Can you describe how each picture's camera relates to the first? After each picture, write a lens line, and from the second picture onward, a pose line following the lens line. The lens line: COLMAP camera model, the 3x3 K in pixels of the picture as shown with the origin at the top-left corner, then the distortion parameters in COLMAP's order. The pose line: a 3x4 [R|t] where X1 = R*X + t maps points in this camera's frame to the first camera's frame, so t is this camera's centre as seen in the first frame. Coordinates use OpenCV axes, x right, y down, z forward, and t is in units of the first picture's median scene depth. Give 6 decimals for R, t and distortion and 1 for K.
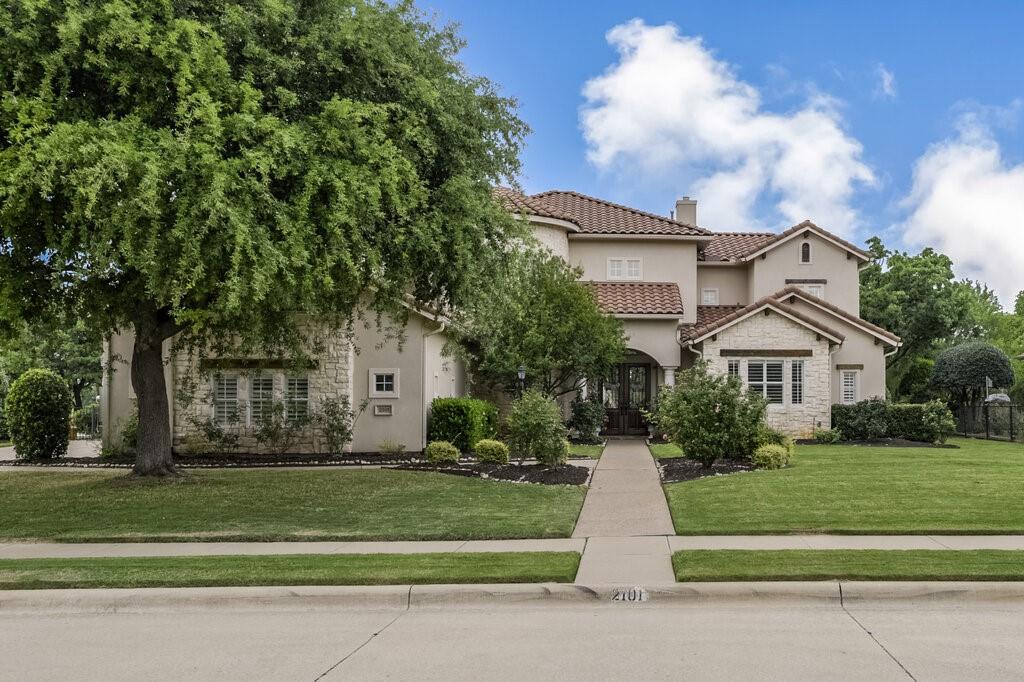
lens RADIAL K [[922.0, 0, 512.0], [0, 922.0, 341.0], [0, 0, 1]] dist [-0.003807, 0.001306]
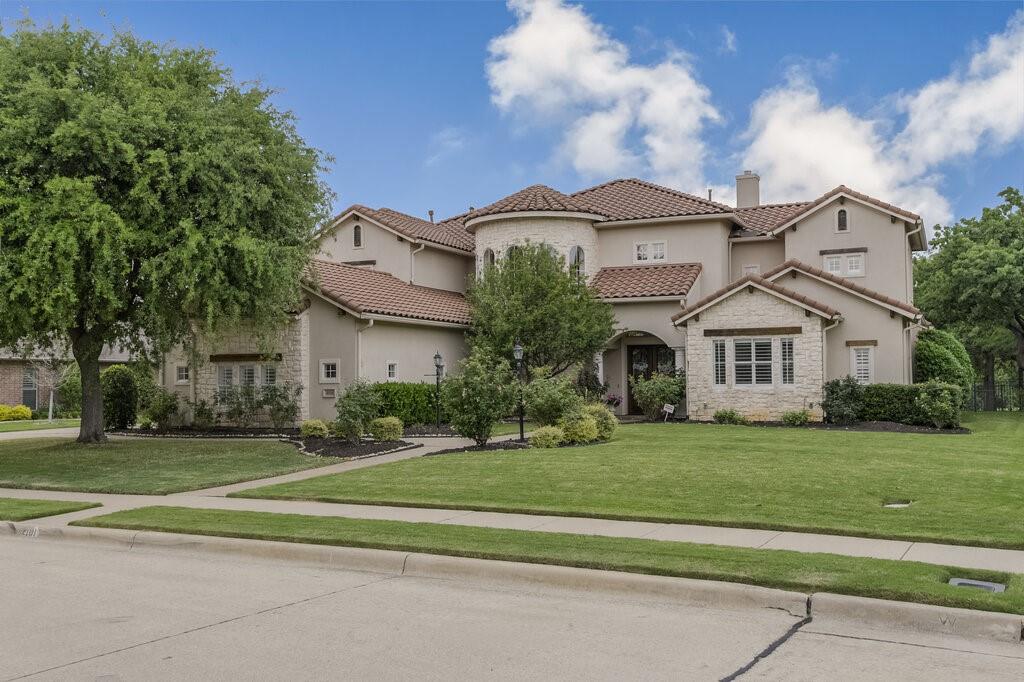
lens RADIAL K [[908.1, 0, 512.0], [0, 908.1, 341.0], [0, 0, 1]] dist [0.003452, -0.000696]
pose [[0.889324, -0.029076, -0.456352, 0.485610], [0.040346, 0.999074, 0.014970, -0.001669], [0.455494, -0.031725, 0.889674, 0.034905]]
